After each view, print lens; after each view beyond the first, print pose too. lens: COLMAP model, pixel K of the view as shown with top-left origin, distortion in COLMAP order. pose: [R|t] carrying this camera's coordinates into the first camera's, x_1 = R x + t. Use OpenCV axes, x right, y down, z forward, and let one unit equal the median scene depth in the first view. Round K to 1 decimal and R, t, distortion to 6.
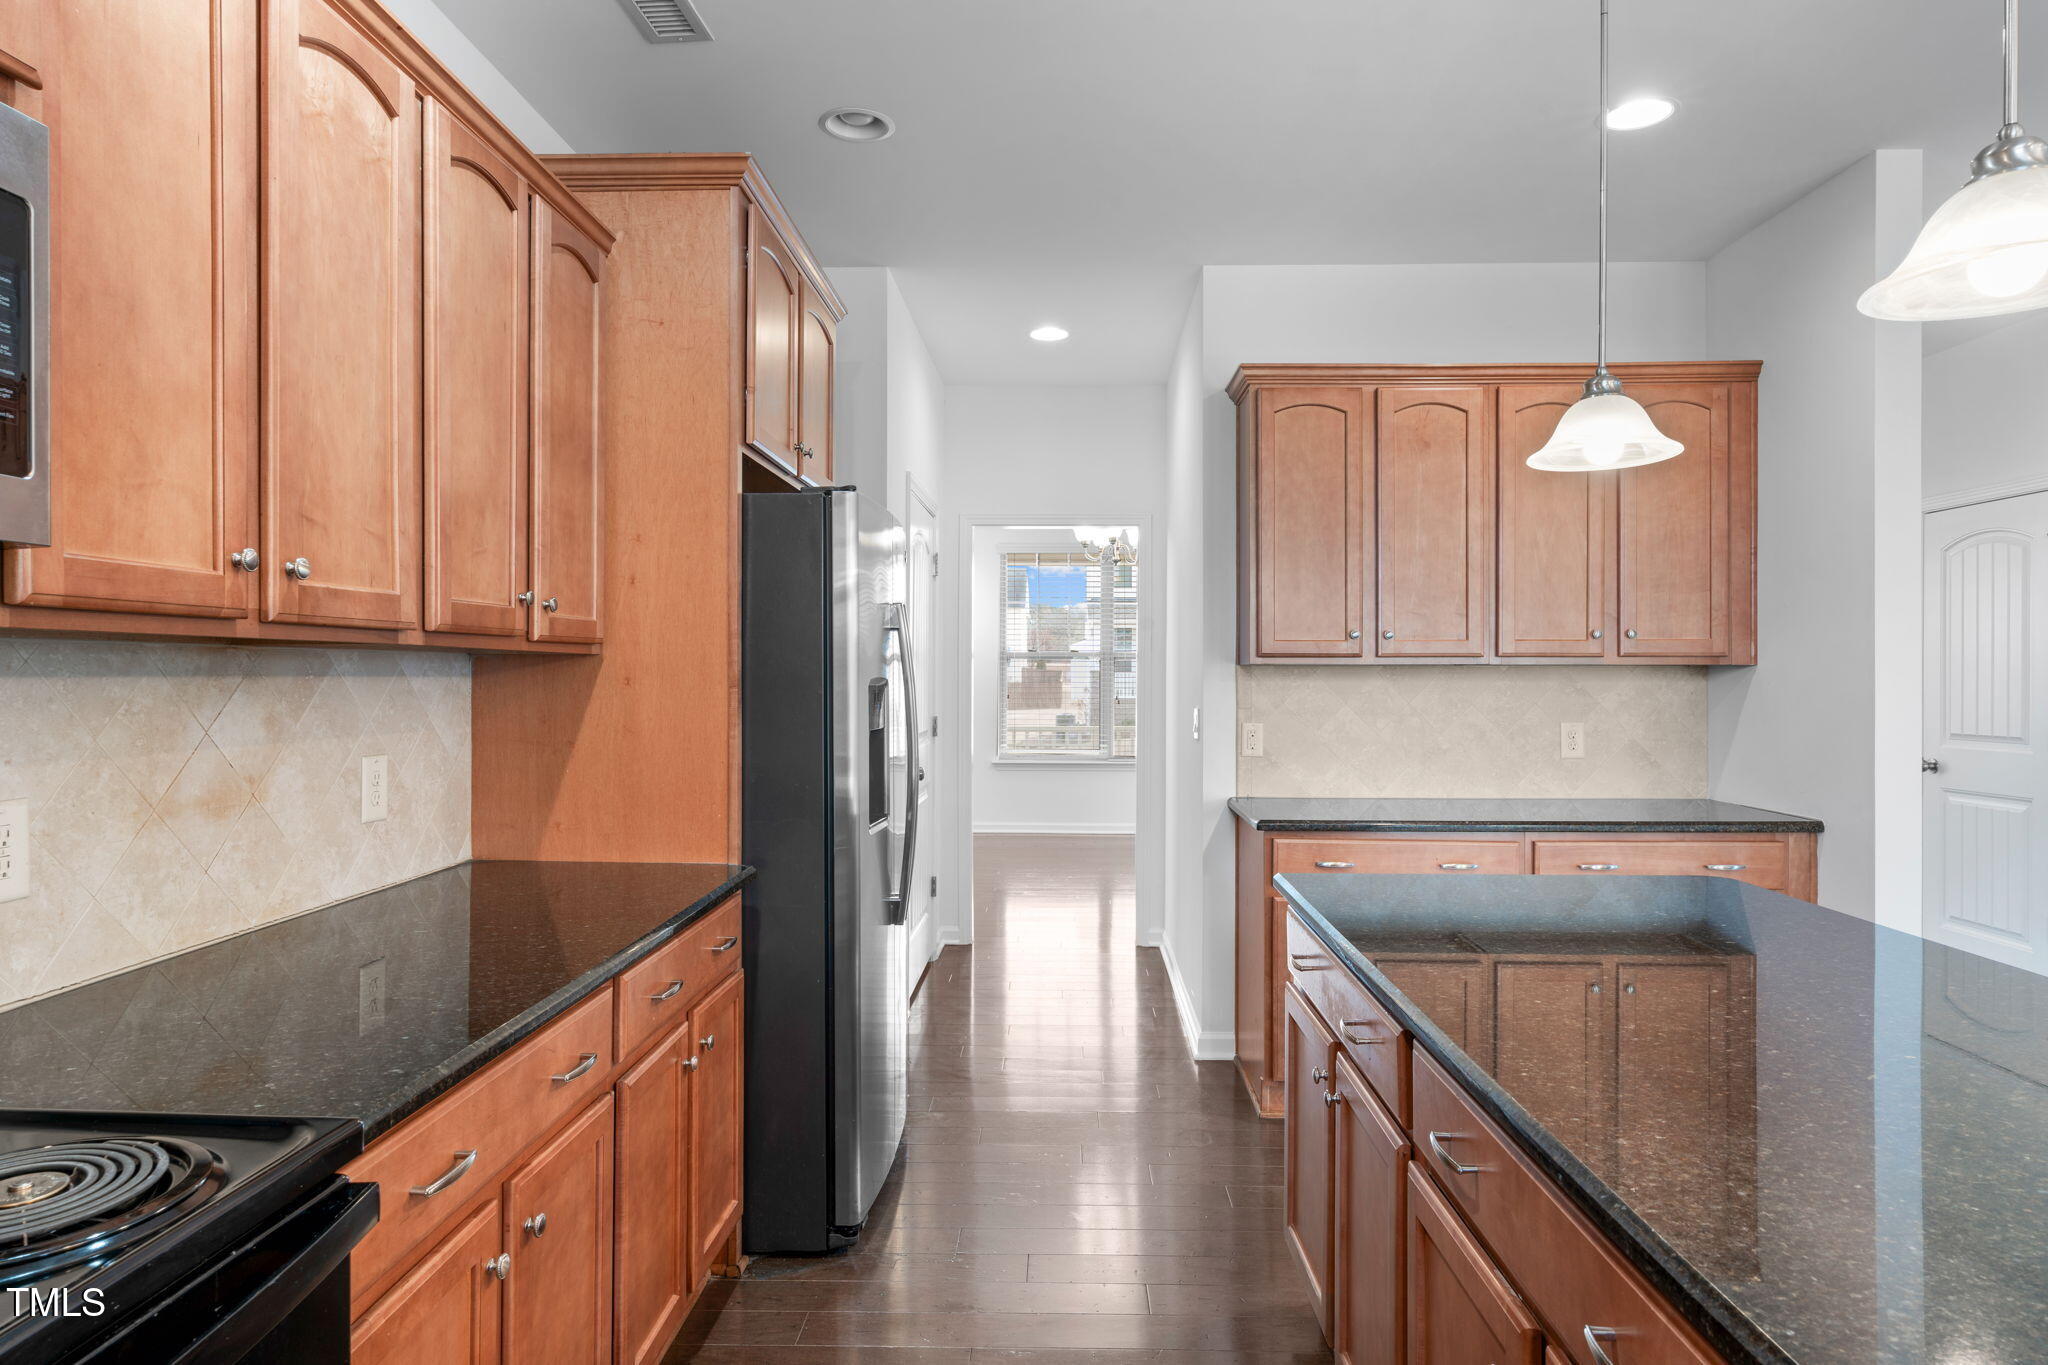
lens RADIAL K [[1191.0, 0, 1024.0], [0, 1191.0, 682.5], [0, 0, 1]] dist [0.002683, 0.000755]
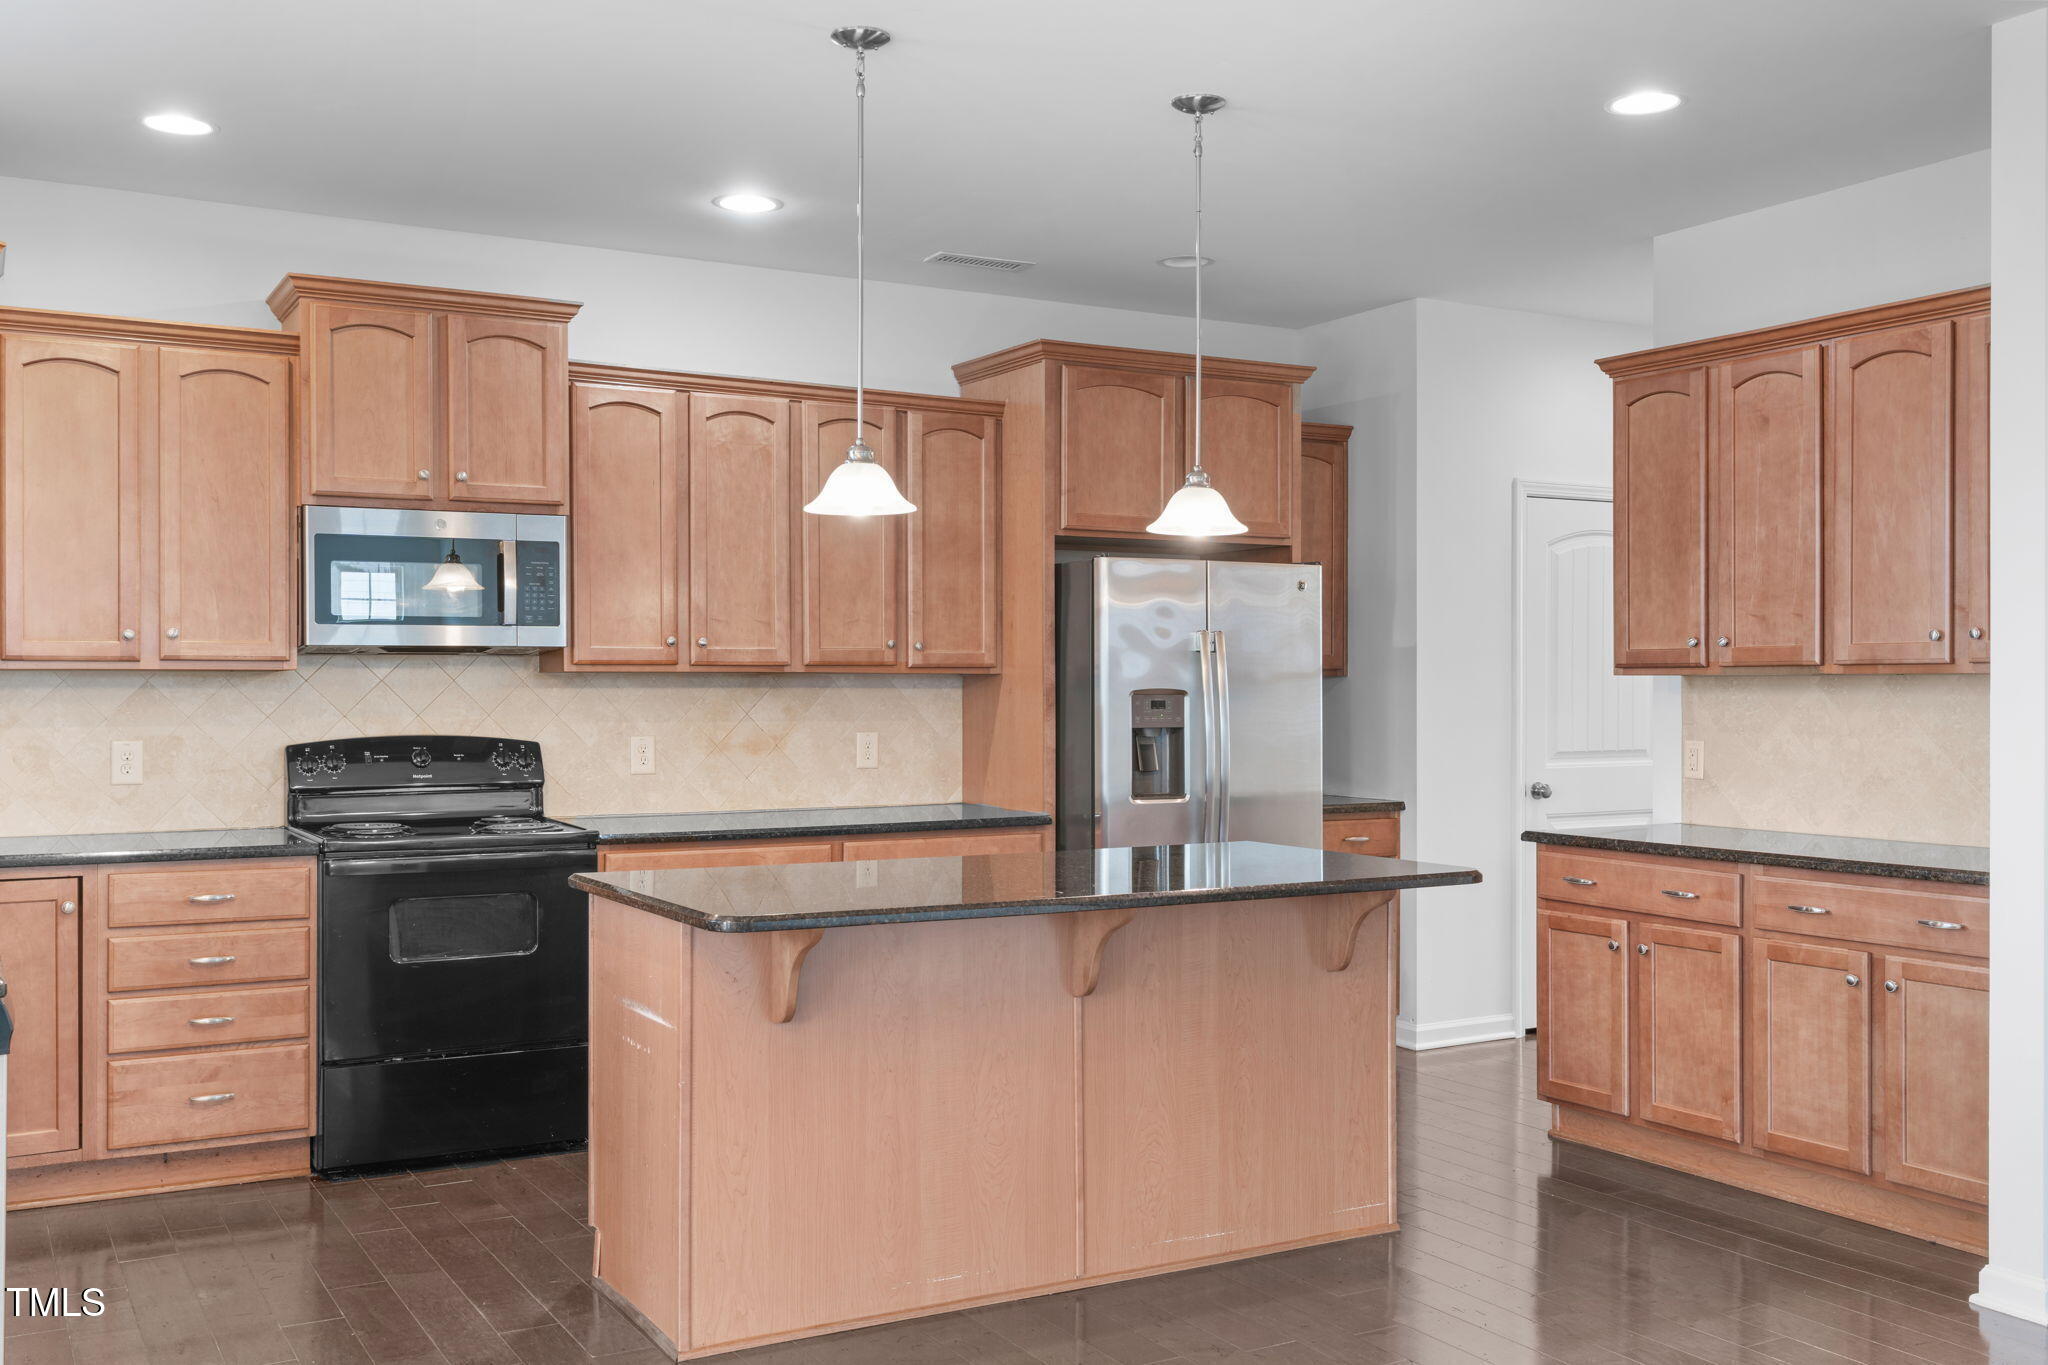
lens RADIAL K [[1889.5, 0, 1022.8], [0, 1889.5, 690.5], [0, 0, 1]] dist [0.005402, 0.003906]
pose [[0.524127, 0.000536, -0.851640, 2.056565], [-0.005574, 0.999981, -0.002801, 0.005680], [0.851622, 0.006216, 0.524119, -0.303998]]
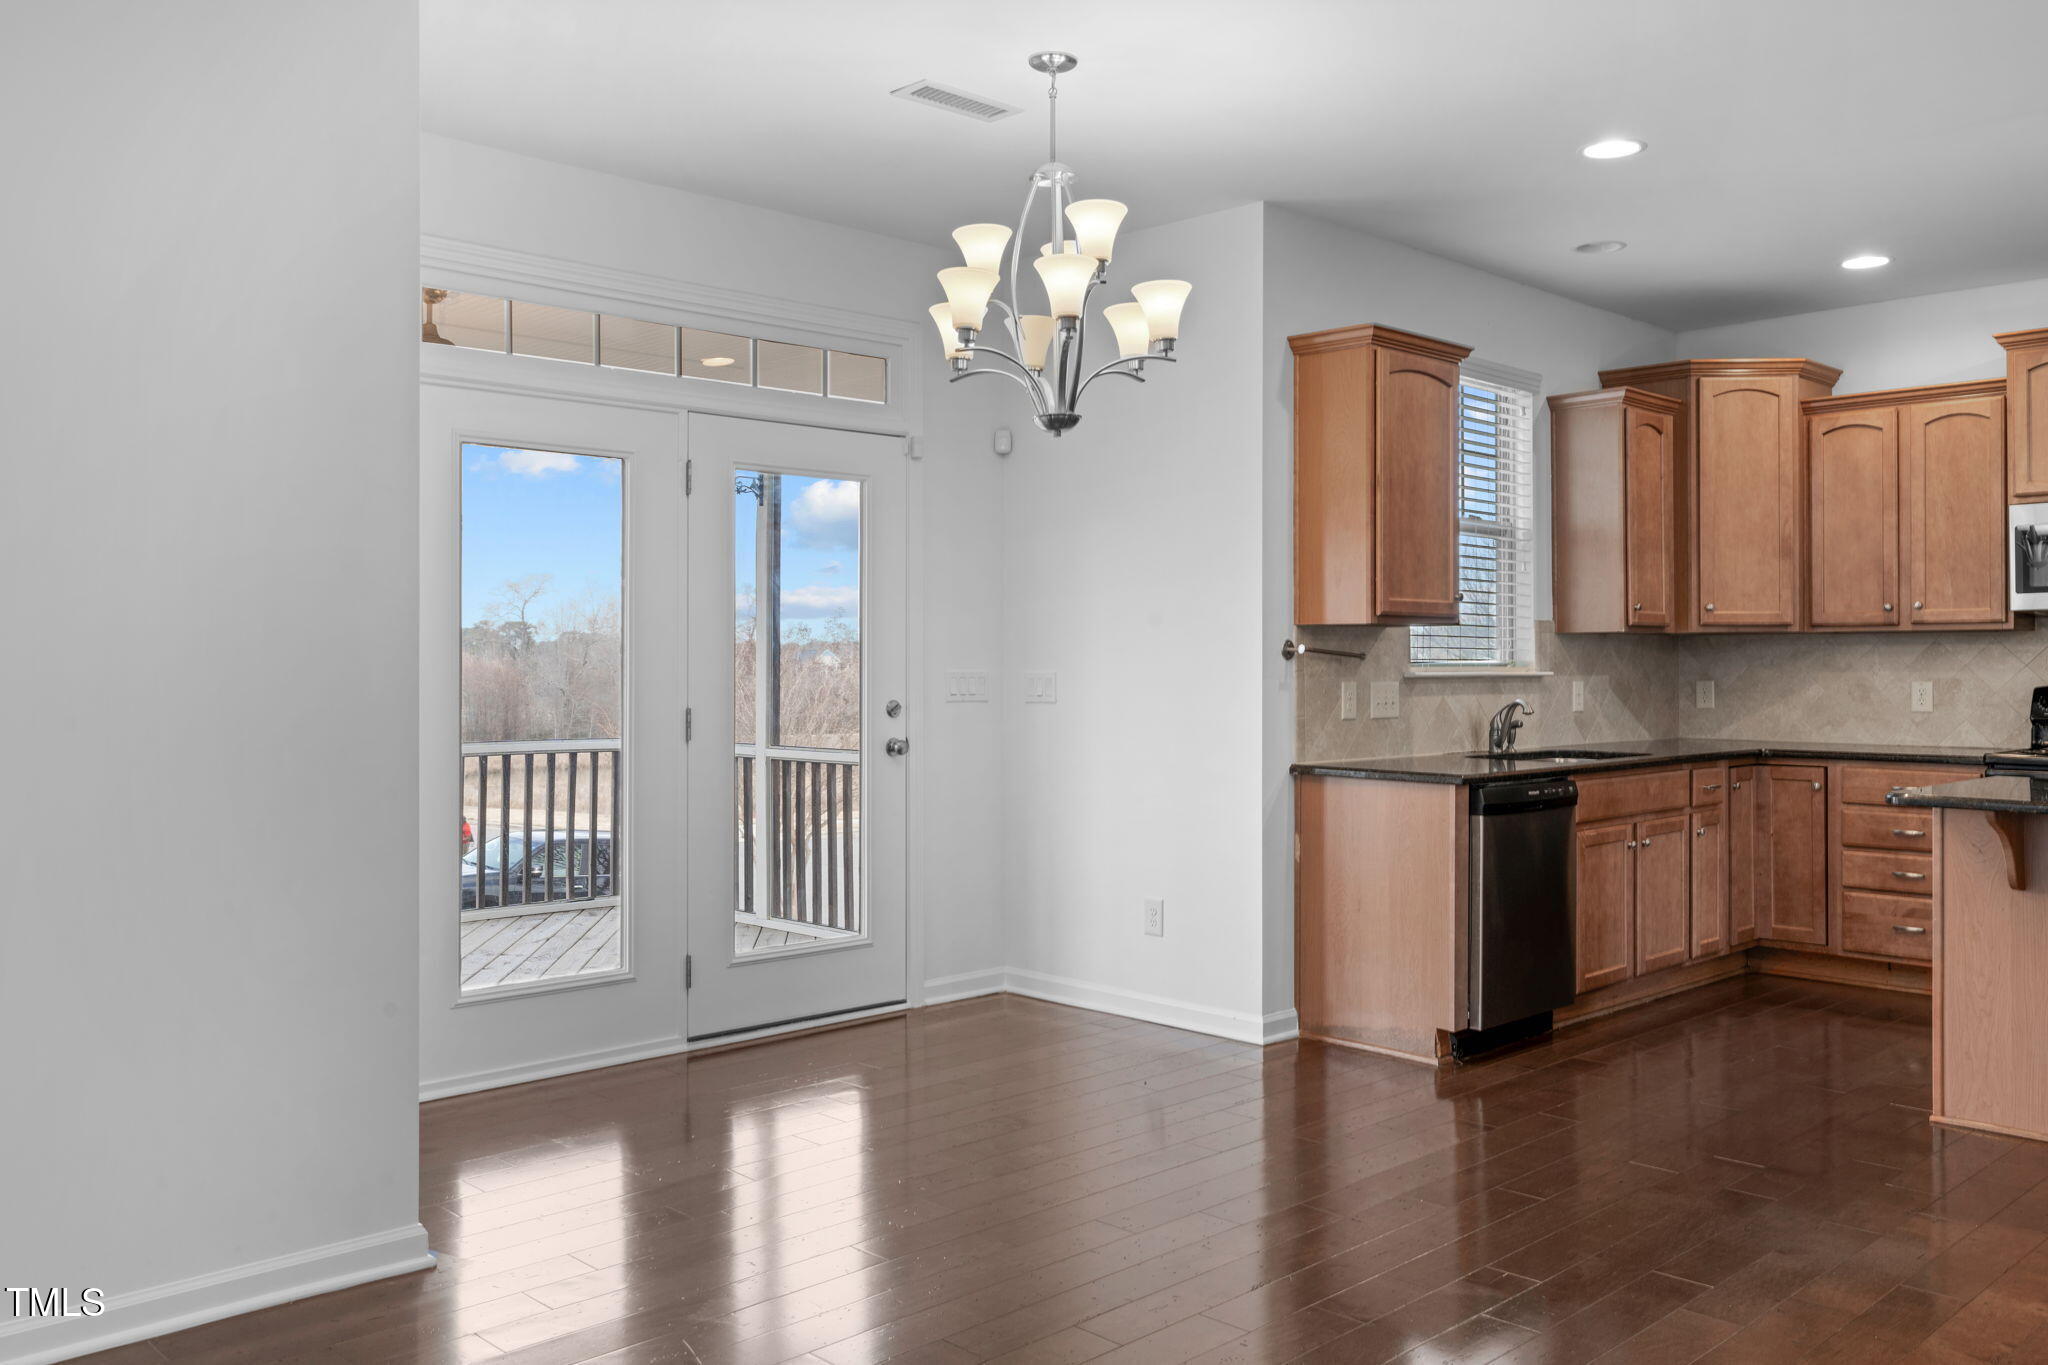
lens RADIAL K [[1655.1, 0, 1030.0], [0, 1655.1, 653.7], [0, 0, 1]] dist [-0.005085, 0.001795]
pose [[-0.696209, -0.006101, -0.717813, 2.682236], [-0.004868, 0.999981, -0.003778, 0.037899], [0.717822, 0.000864, -0.696226, 0.912632]]
